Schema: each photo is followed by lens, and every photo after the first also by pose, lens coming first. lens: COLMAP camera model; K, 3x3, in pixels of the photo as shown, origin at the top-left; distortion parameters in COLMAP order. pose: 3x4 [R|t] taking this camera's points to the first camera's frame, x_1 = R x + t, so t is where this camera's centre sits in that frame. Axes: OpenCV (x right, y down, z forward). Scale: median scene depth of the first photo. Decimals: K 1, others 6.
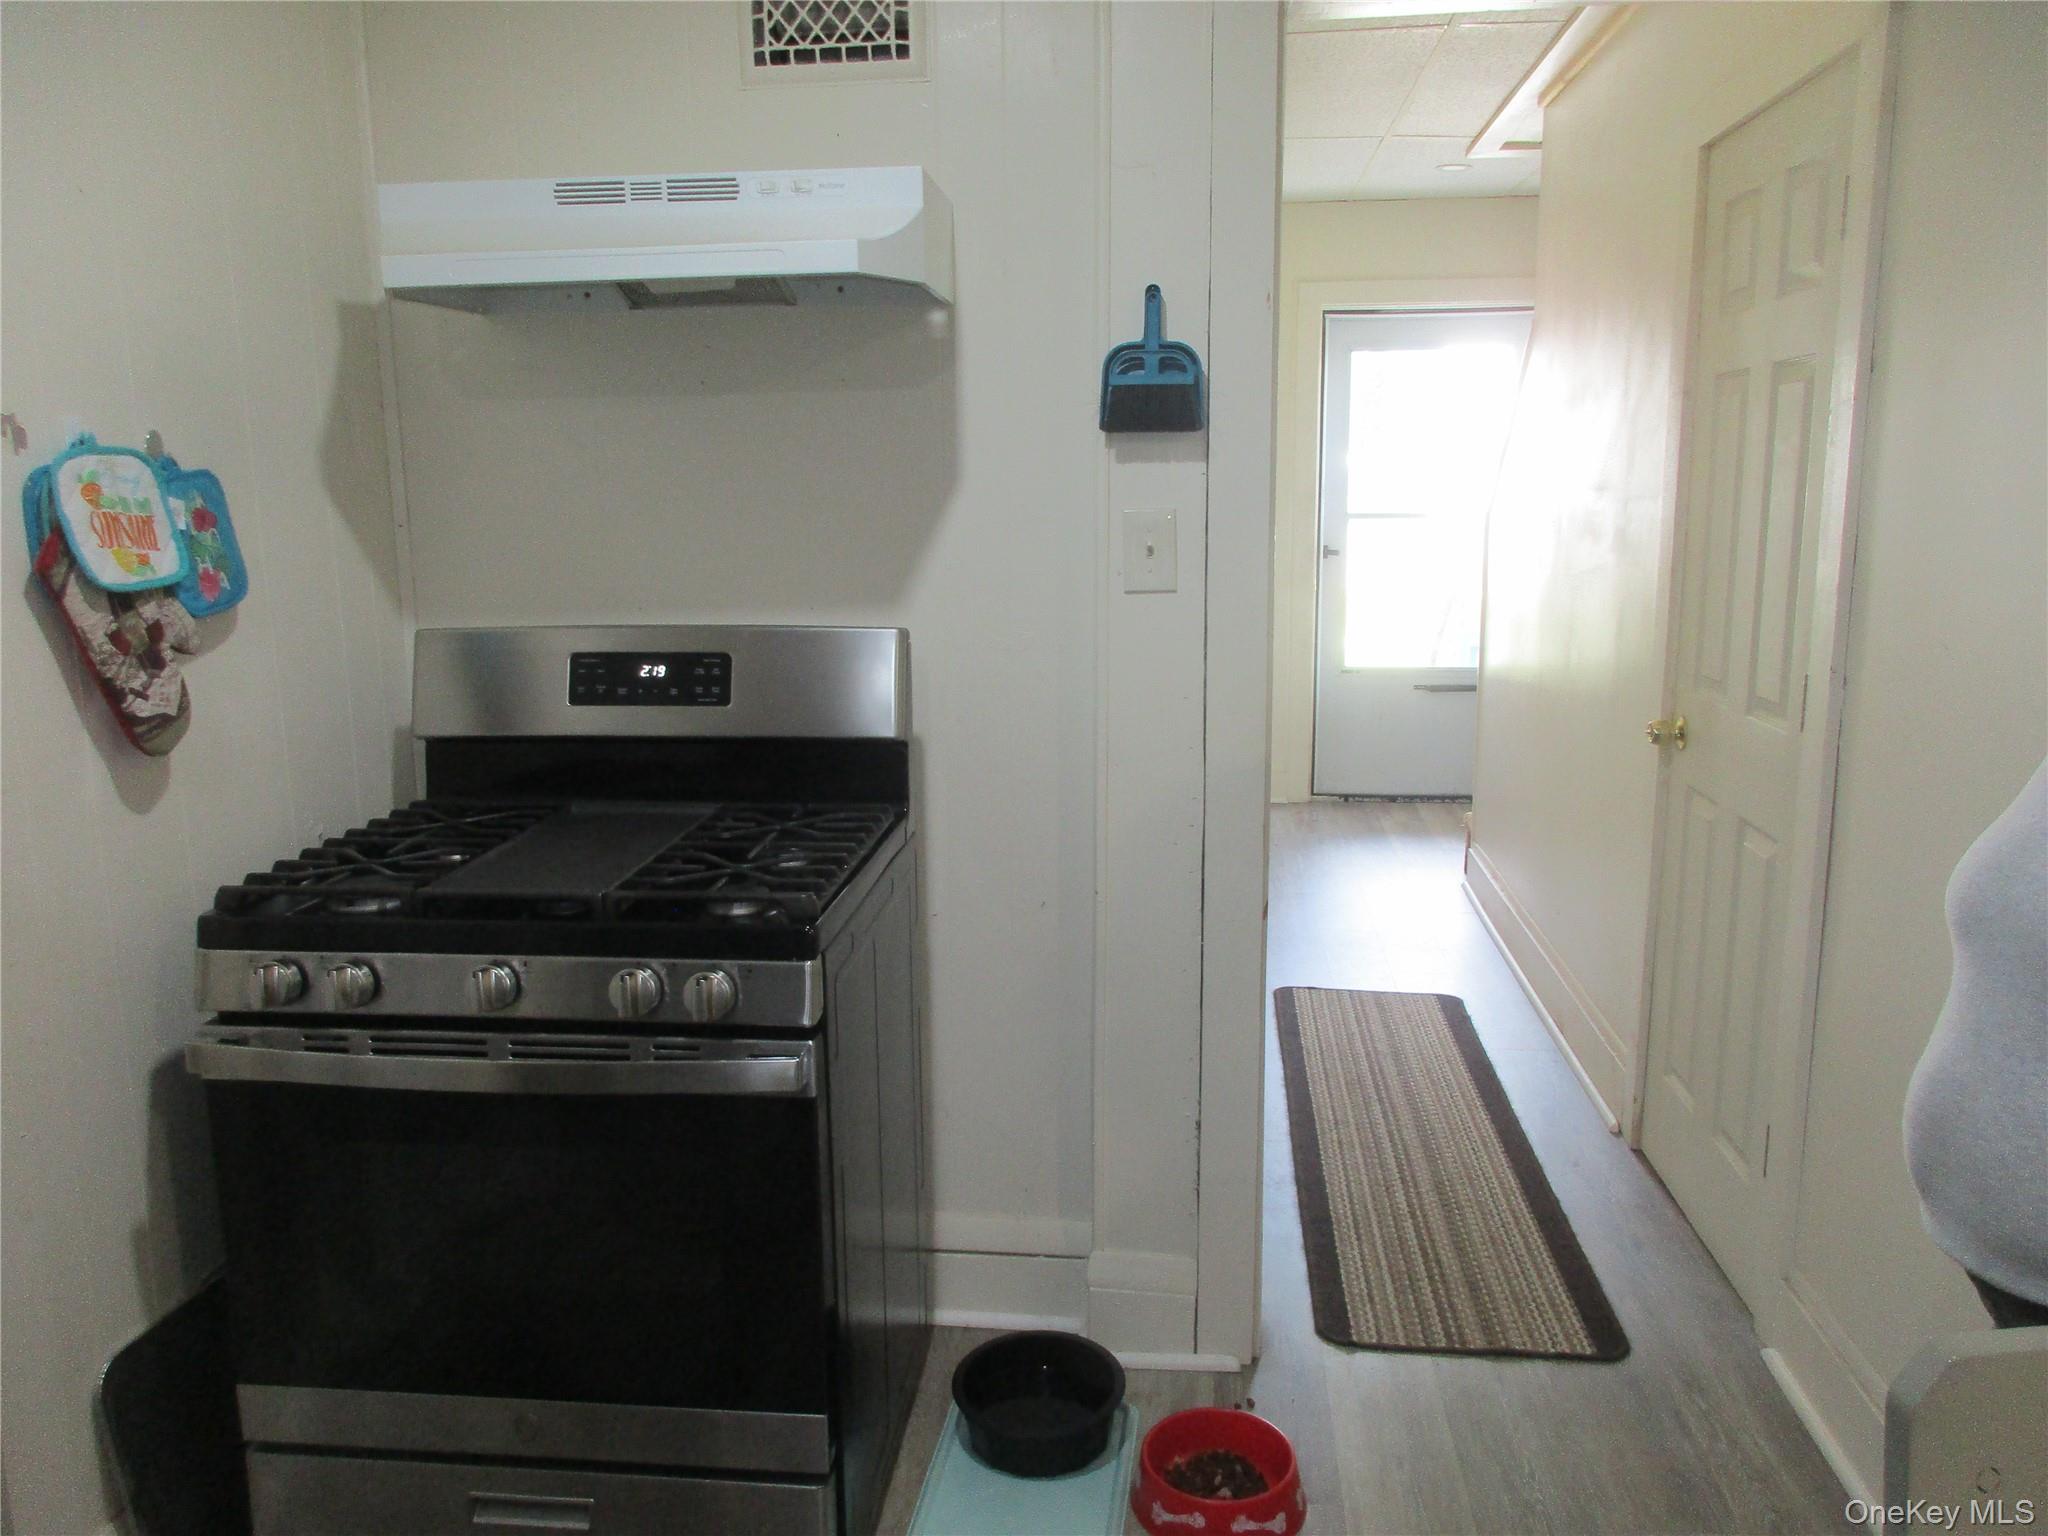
lens RADIAL K [[1535.8, 0, 1024.0], [0, 1535.8, 768.0], [0, 0, 1]] dist [0.003645, 0.002140]
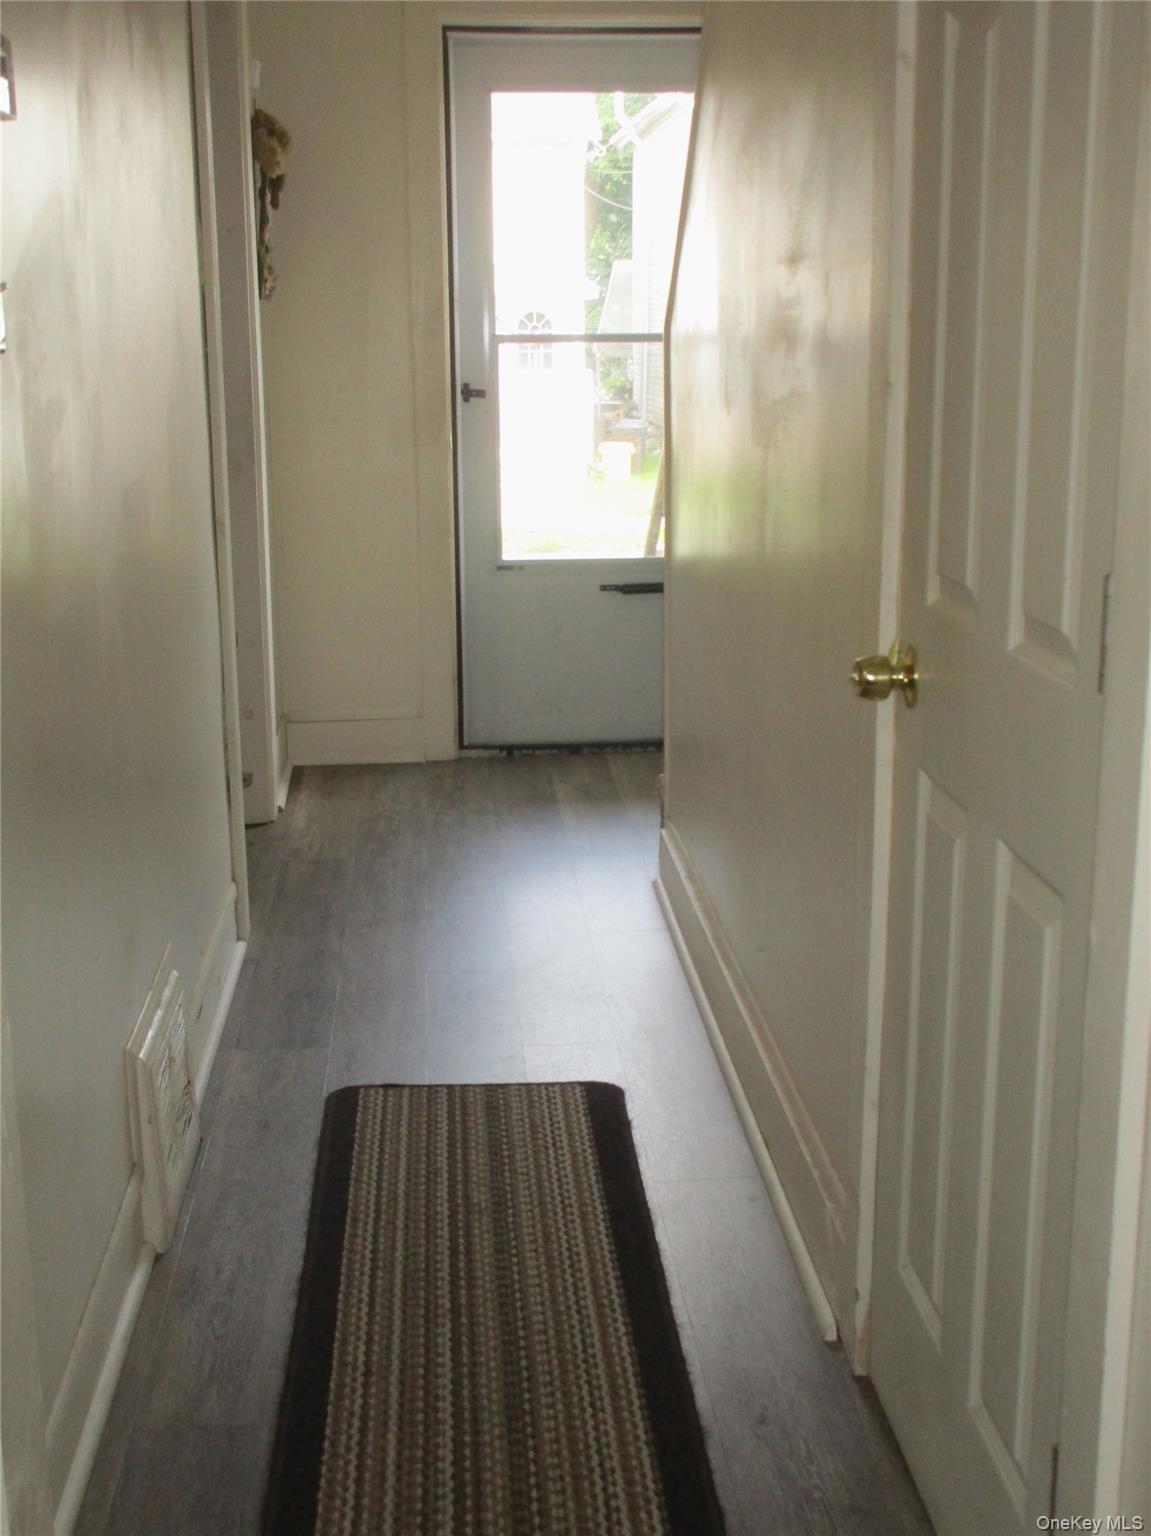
lens RADIAL K [[1846.4, 0, 575.5], [0, 1846.4, 768.0], [0, 0, 1]] dist [-0.000887, 0.020609]
pose [[0.983749, -0.042143, 0.174535, 0.136316], [0.033602, 0.998102, 0.051603, -0.021457], [-0.176378, -0.044900, 0.983298, 0.256754]]
